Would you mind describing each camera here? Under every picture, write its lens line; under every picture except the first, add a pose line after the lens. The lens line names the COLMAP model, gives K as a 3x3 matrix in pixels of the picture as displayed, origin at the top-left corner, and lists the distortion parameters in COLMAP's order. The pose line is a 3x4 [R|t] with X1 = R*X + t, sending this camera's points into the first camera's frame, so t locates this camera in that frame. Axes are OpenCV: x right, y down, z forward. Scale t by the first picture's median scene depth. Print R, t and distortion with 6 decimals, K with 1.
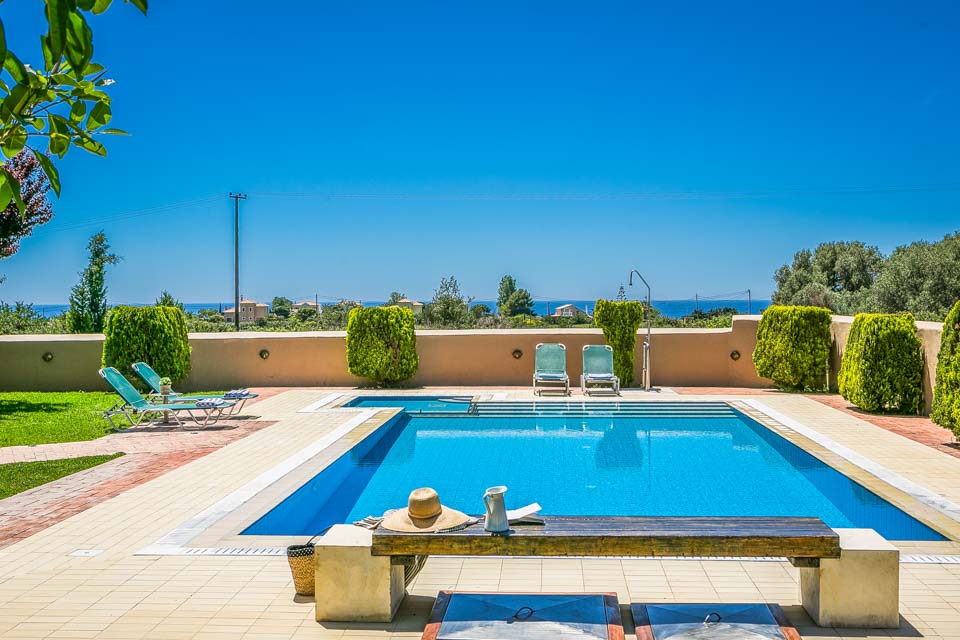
lens RADIAL K [[1105.1, 0, 480.9], [0, 1105.1, 321.9], [0, 0, 1]] dist [-0.032308, 0.000000]
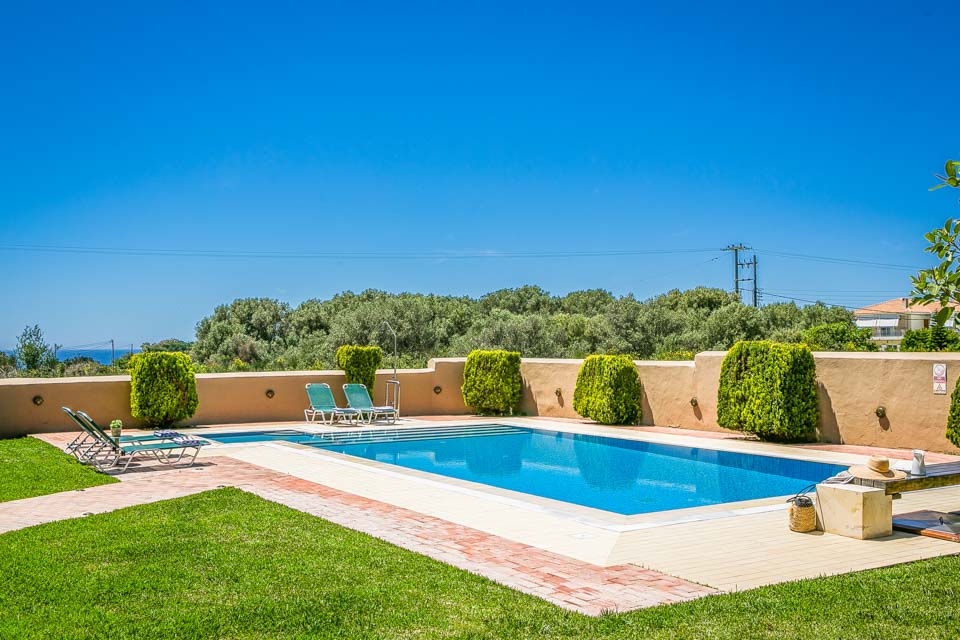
lens RADIAL K [[1002.7, 0, 479.7], [0, 1002.7, 320.1], [0, 0, 1]] dist [-0.021984, 0.000000]
pose [[0.824027, 0.014383, 0.566367, -0.394277], [0.013411, 0.998902, -0.044879, 0.002672], [-0.566391, 0.044578, 0.822930, 0.028583]]
